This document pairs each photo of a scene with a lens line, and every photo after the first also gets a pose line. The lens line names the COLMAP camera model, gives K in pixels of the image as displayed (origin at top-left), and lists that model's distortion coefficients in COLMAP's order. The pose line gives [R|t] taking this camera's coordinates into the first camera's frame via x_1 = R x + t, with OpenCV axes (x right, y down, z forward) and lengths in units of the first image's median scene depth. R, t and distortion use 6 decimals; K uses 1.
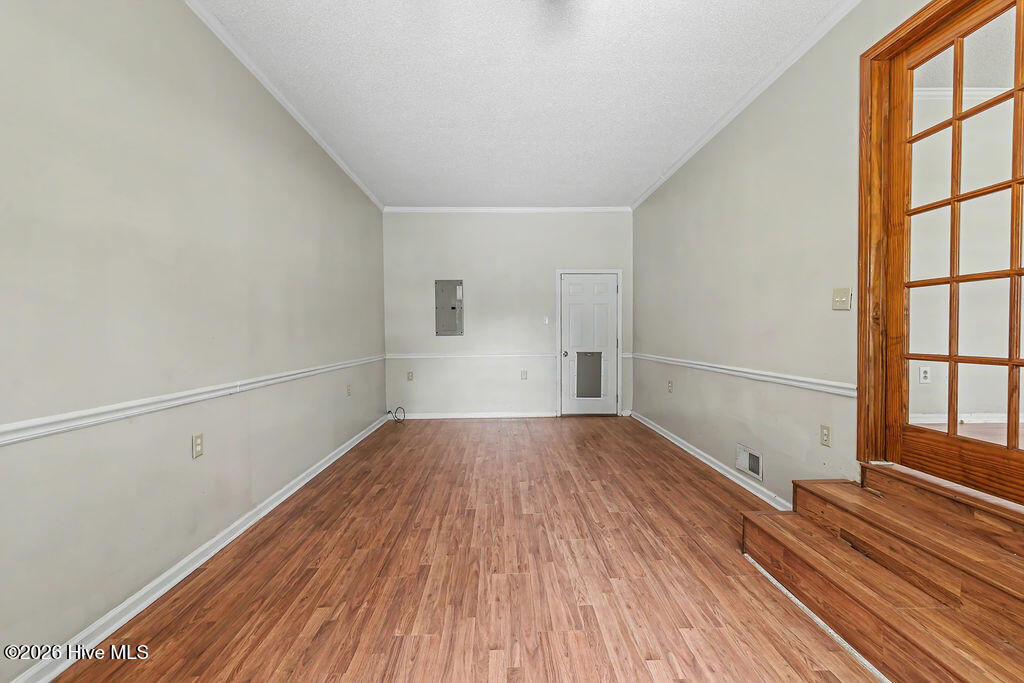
lens RADIAL K [[462.5, 0, 511.9], [0, 462.5, 339.3], [0, 0, 1]] dist [0.014086, -0.002739]
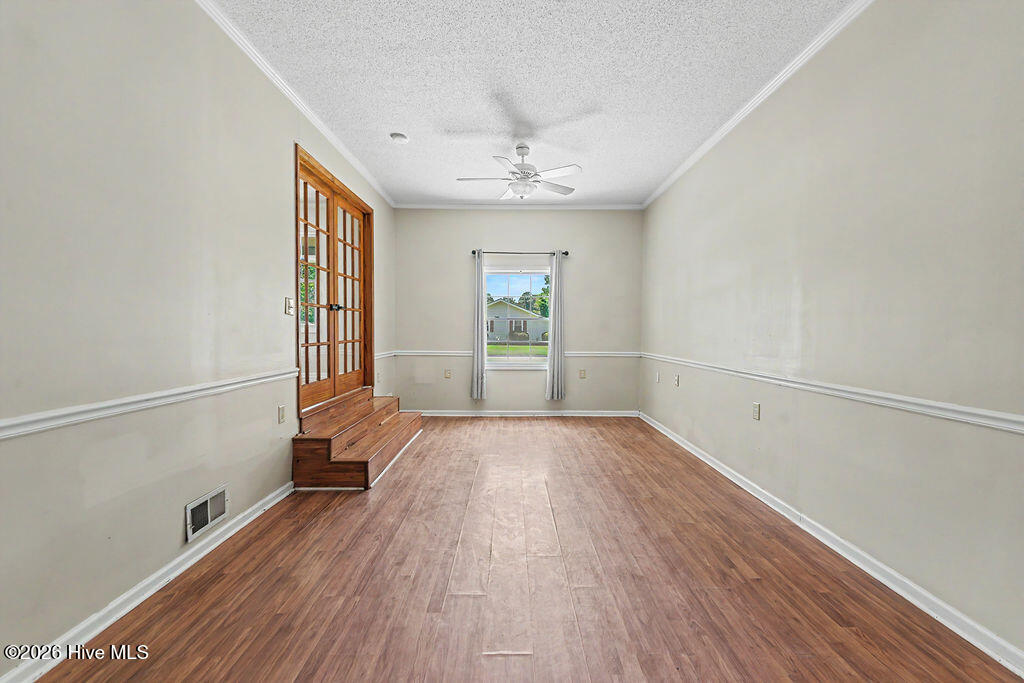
lens RADIAL K [[462.5, 0, 511.4], [0, 462.5, 338.9], [0, 0, 1]] dist [0.014086, -0.002739]
pose [[-0.999730, -0.000835, 0.023219, 0.027242], [-0.000065, 0.999450, 0.033153, -0.029987], [-0.023234, 0.033142, -0.999181, 1.837942]]
